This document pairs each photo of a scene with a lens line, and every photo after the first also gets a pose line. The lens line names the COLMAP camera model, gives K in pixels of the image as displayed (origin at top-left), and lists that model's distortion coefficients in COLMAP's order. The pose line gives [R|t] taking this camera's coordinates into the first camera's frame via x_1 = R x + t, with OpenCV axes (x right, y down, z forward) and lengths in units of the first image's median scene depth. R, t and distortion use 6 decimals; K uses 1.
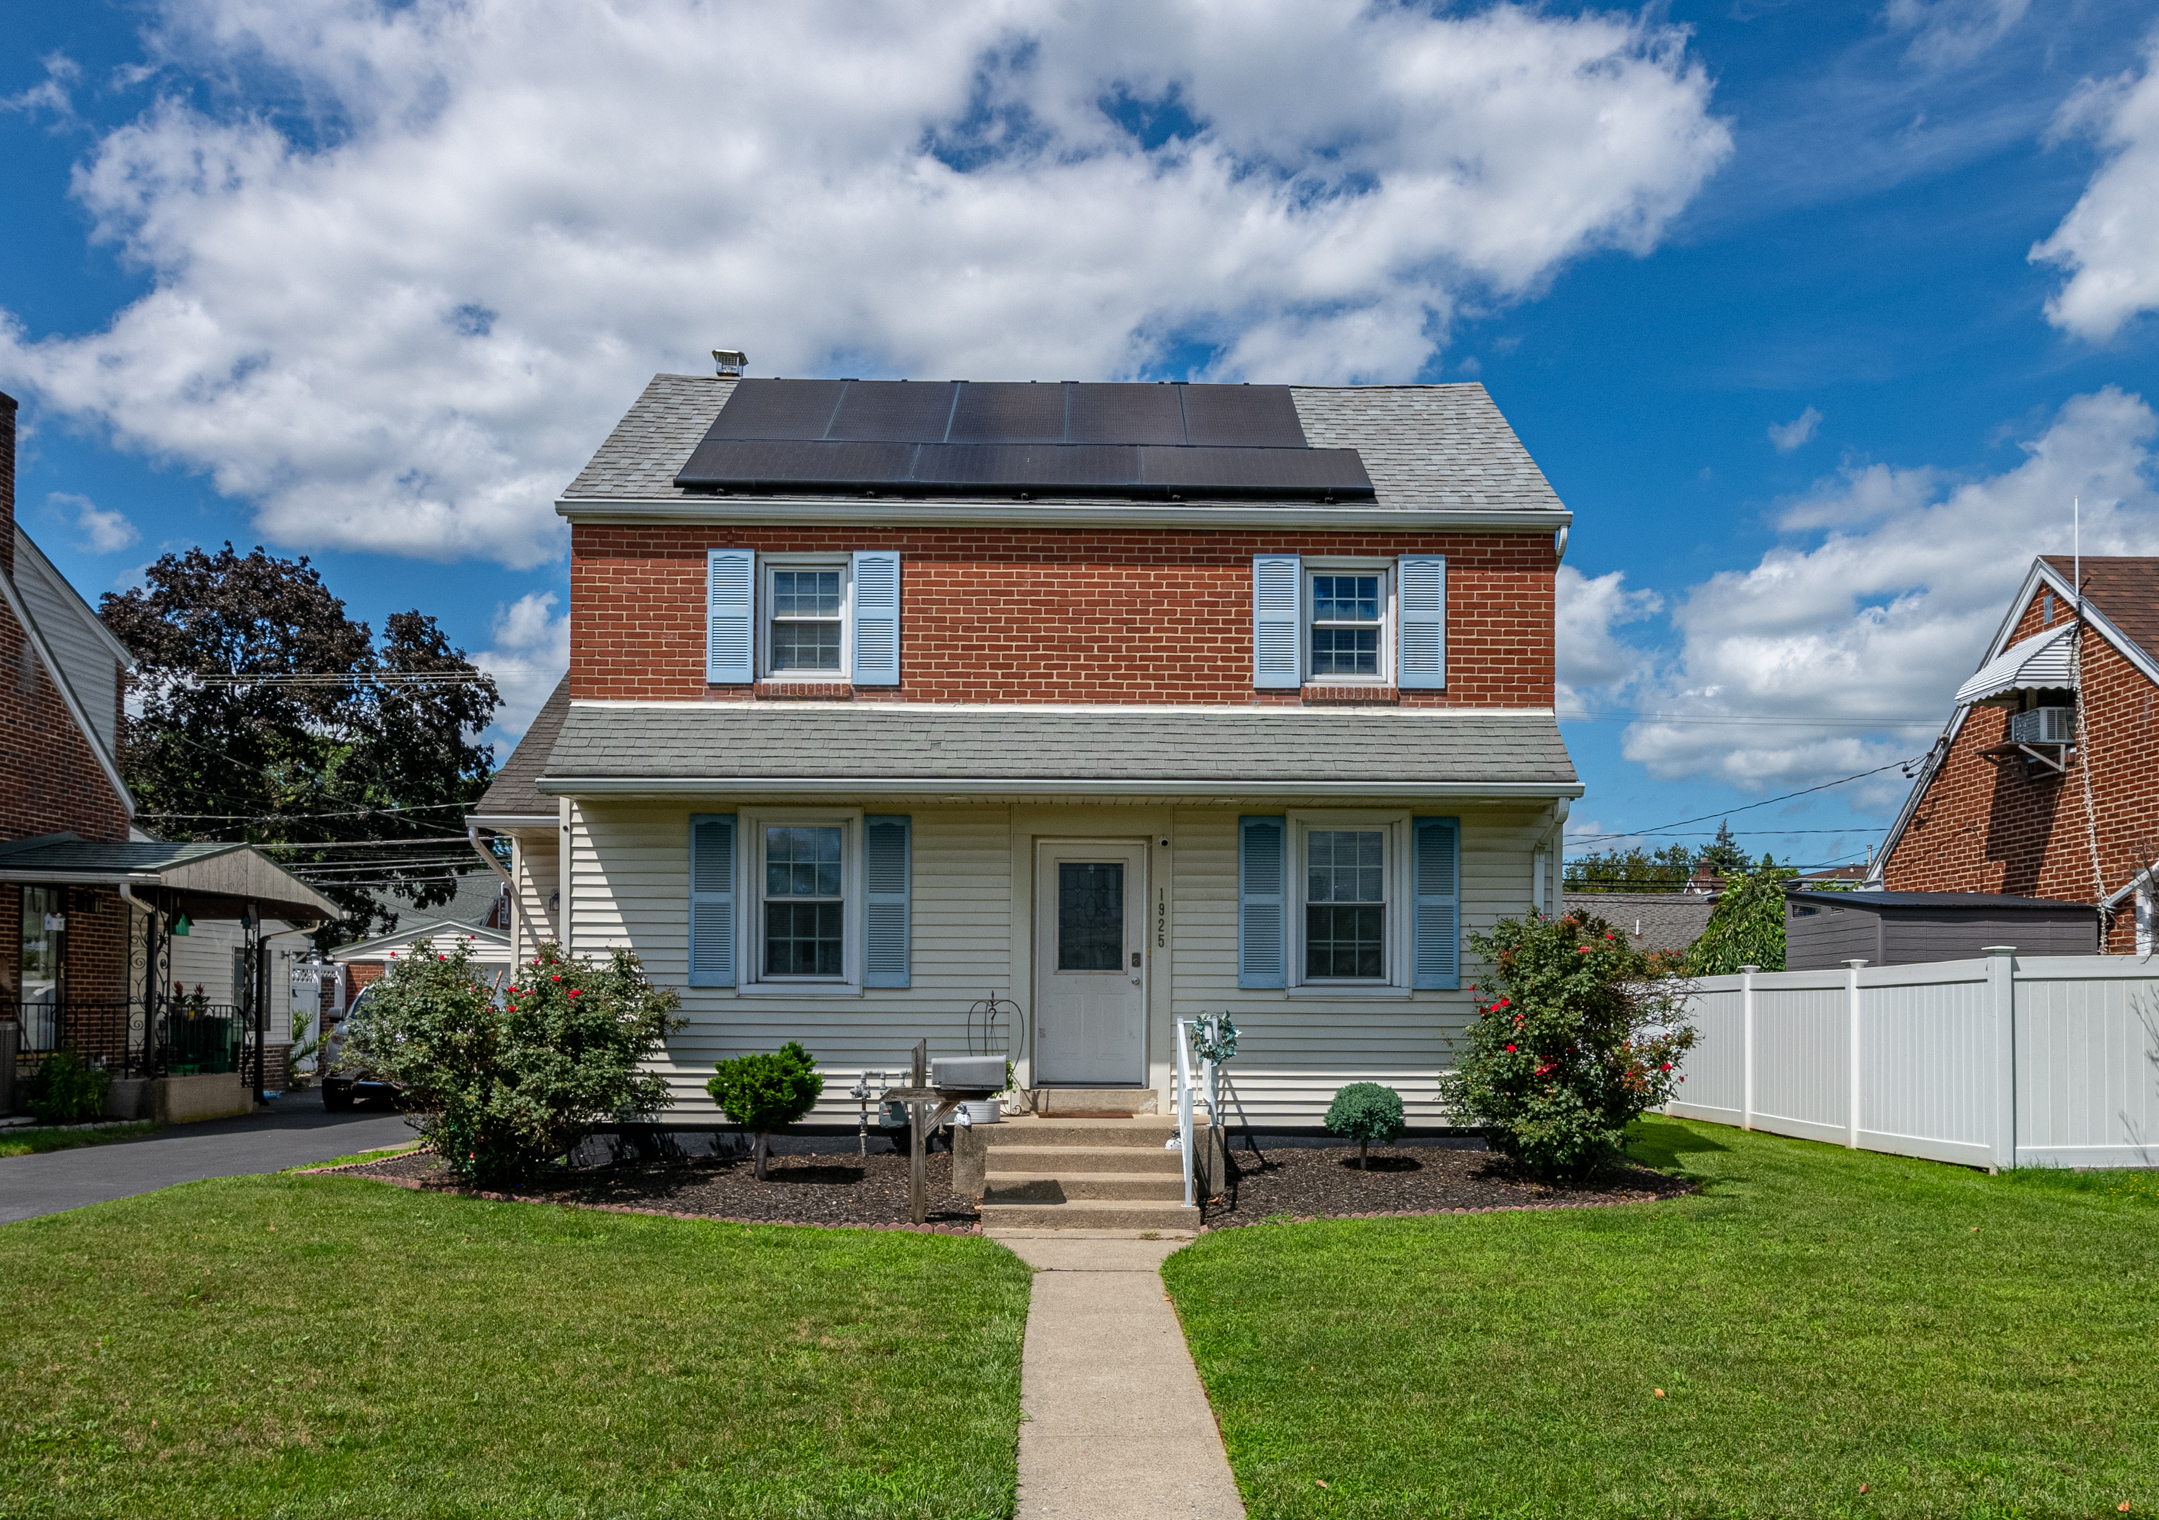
lens RADIAL K [[1705.8, 0, 1245.0], [0, 1705.8, 878.6], [0, 0, 1]] dist [-0.005948, -0.009573]
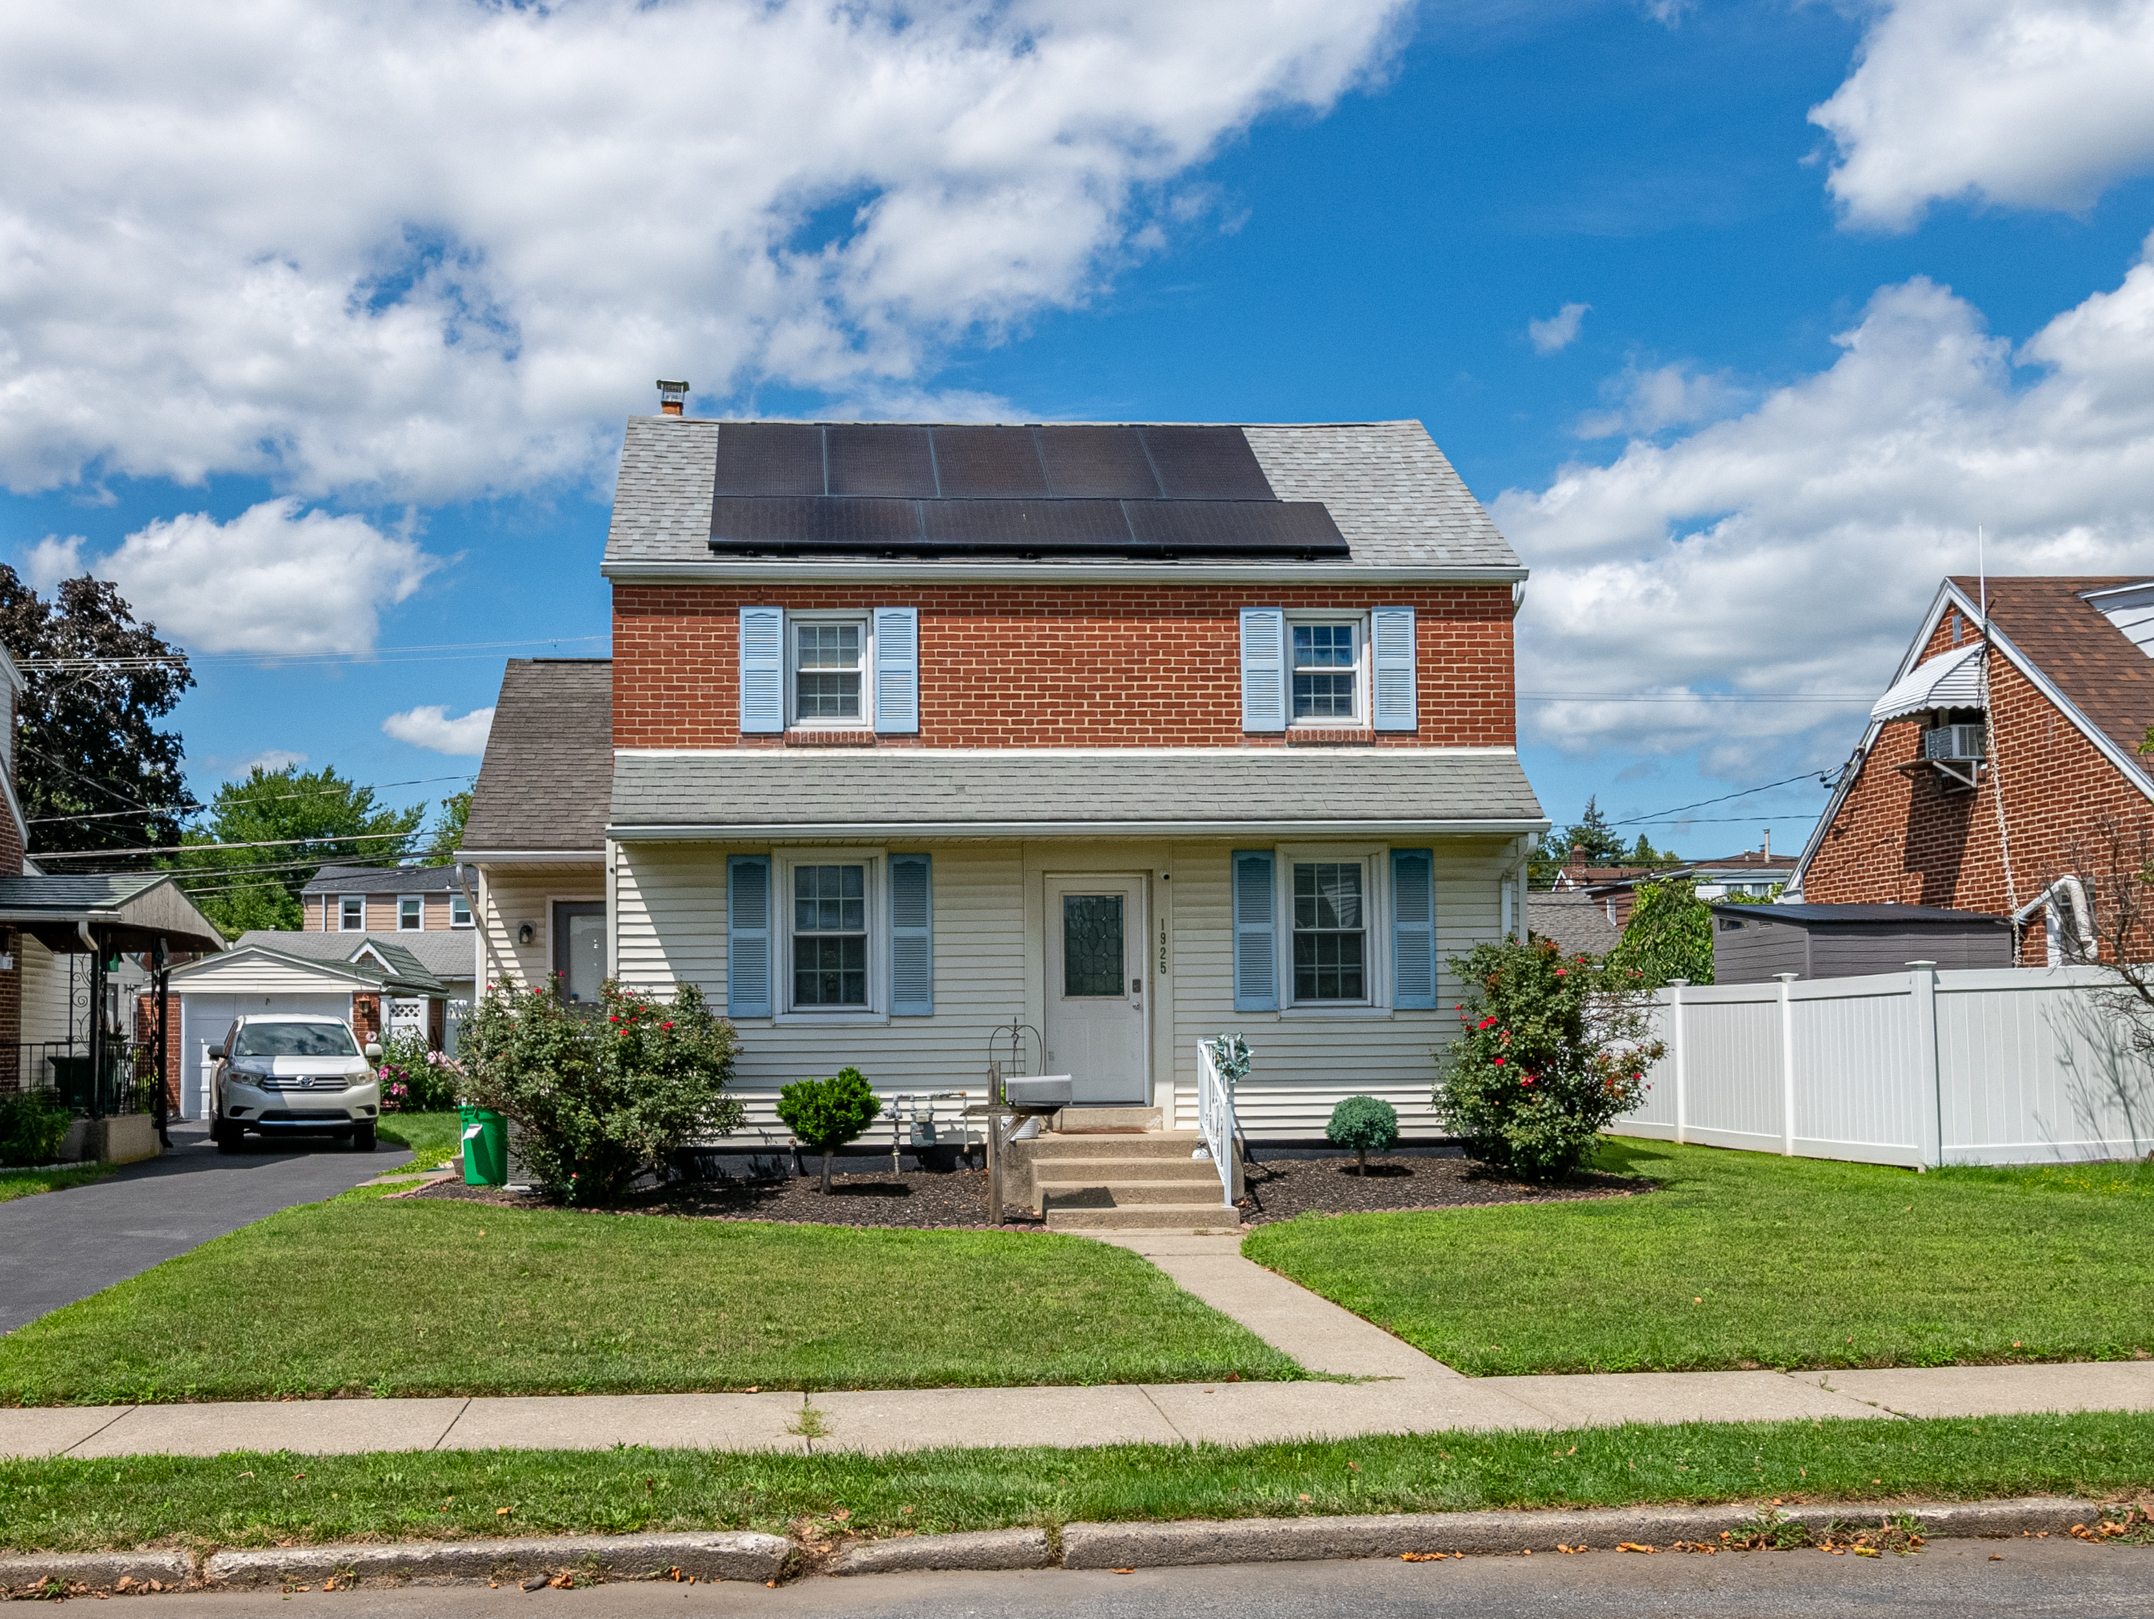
lens RADIAL K [[2135.8, 0, 1132.7], [0, 2135.8, 759.4], [0, 0, 1]] dist [-0.013938, 0.007175]
pose [[0.997715, -0.007155, 0.067179, -0.156304], [0.010509, 0.998709, -0.049708, -0.027800], [-0.066736, 0.050300, 0.996502, -0.343177]]
